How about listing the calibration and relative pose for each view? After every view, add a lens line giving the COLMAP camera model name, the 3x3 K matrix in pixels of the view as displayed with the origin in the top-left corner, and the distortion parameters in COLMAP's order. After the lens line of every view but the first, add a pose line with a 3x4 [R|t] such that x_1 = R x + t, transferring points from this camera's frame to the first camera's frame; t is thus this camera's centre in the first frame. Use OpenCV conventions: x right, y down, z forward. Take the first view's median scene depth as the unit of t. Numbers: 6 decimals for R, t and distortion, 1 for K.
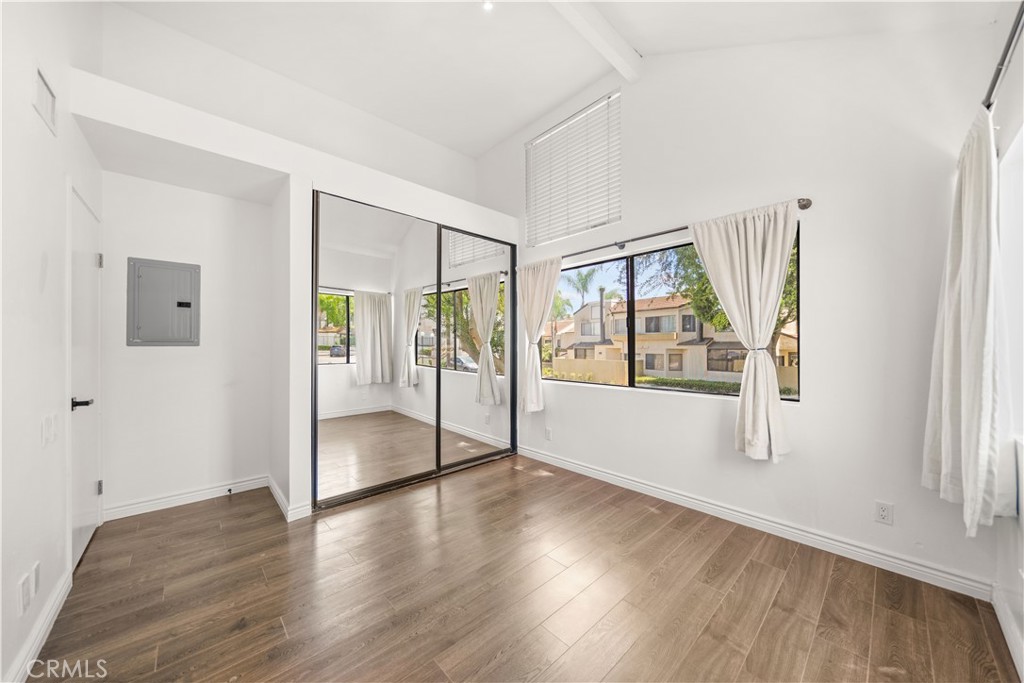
lens RADIAL K [[353.2, 0, 512.0], [0, 353.2, 341.5], [0, 0, 1]] dist [0.000086, 0.000077]
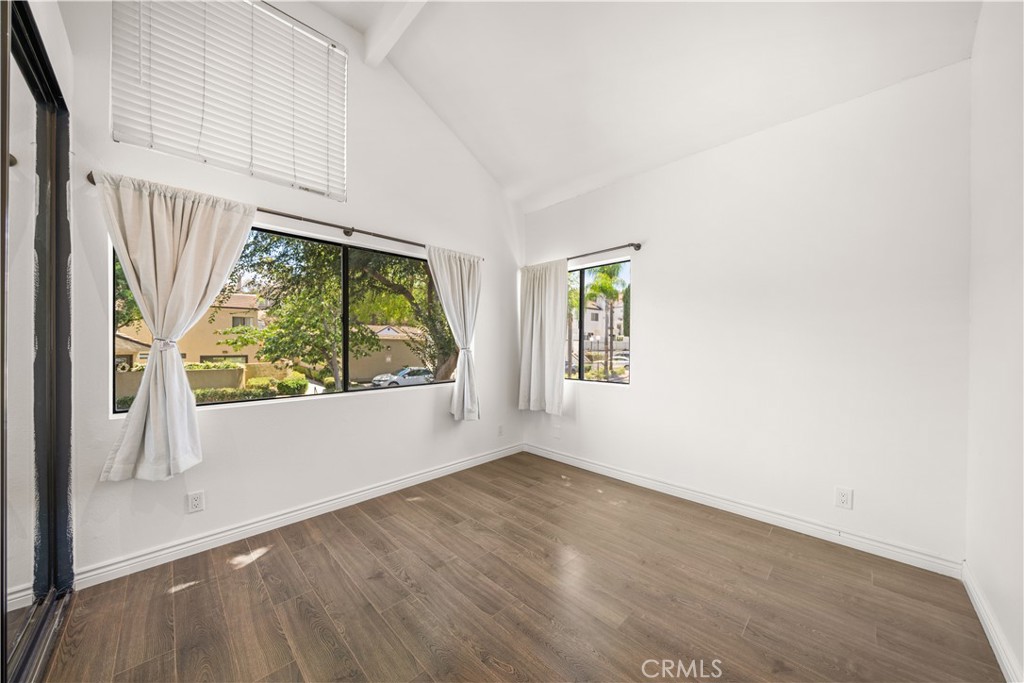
lens RADIAL K [[351.9, 0, 519.2], [0, 351.9, 345.7], [0, 0, 1]] dist [-0.000774, -0.000001]
pose [[-0.043721, 0.001511, 0.999043, -0.695218], [-0.009690, 0.999951, -0.001936, 0.010579], [-0.998997, -0.009766, -0.043705, 0.731300]]
